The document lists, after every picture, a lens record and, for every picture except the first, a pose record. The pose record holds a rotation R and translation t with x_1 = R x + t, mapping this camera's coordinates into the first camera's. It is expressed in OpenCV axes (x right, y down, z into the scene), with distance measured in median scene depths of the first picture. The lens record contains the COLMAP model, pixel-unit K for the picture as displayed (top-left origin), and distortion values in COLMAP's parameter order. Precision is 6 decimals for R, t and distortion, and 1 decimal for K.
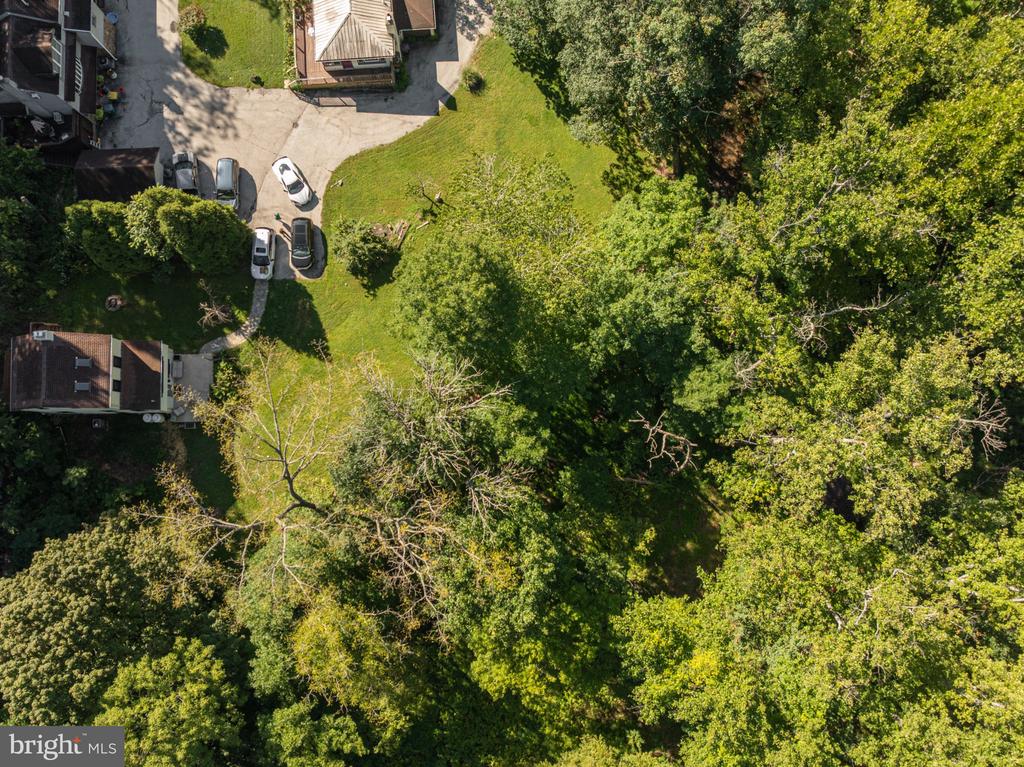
lens RADIAL K [[726.2, 0, 514.7], [0, 726.2, 379.6], [0, 0, 1]] dist [-0.038476, 0.008066]
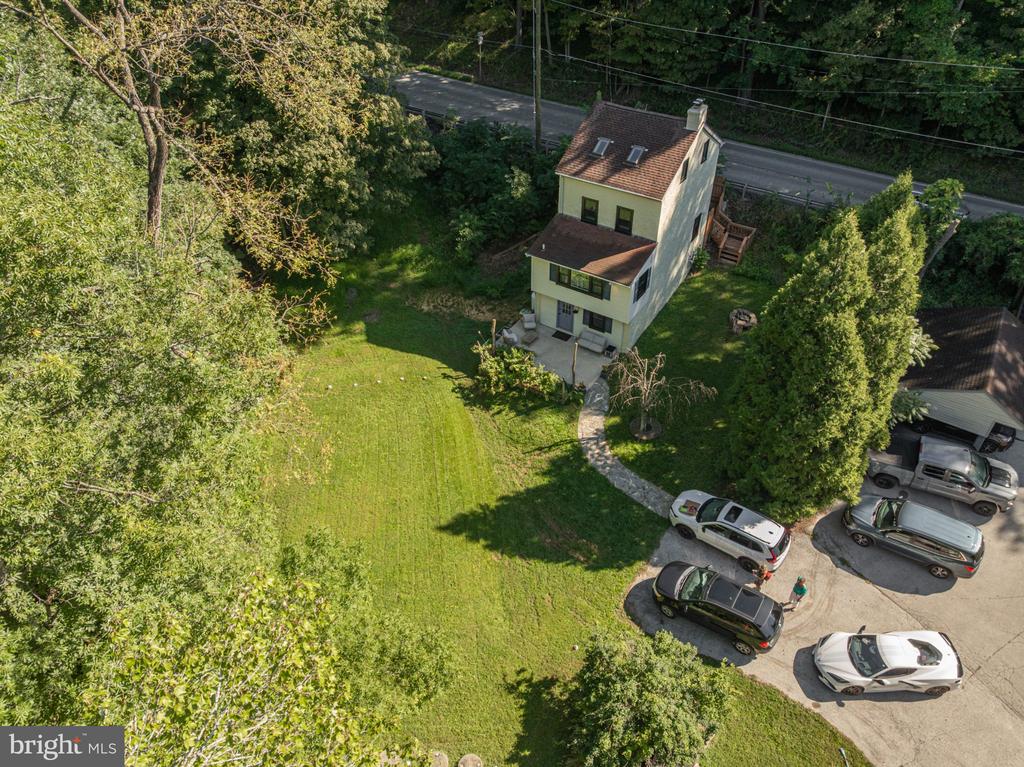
lens RADIAL K [[705.0, 0, 512.0], [0, 705.0, 383.5], [0, 0, 1]] dist [-0.022821, 0.001209]
pose [[-0.568706, 0.543730, -0.617196, -0.054138], [-0.819820, -0.313710, 0.479043, -0.243298], [0.066849, 0.778424, 0.624169, 0.649355]]
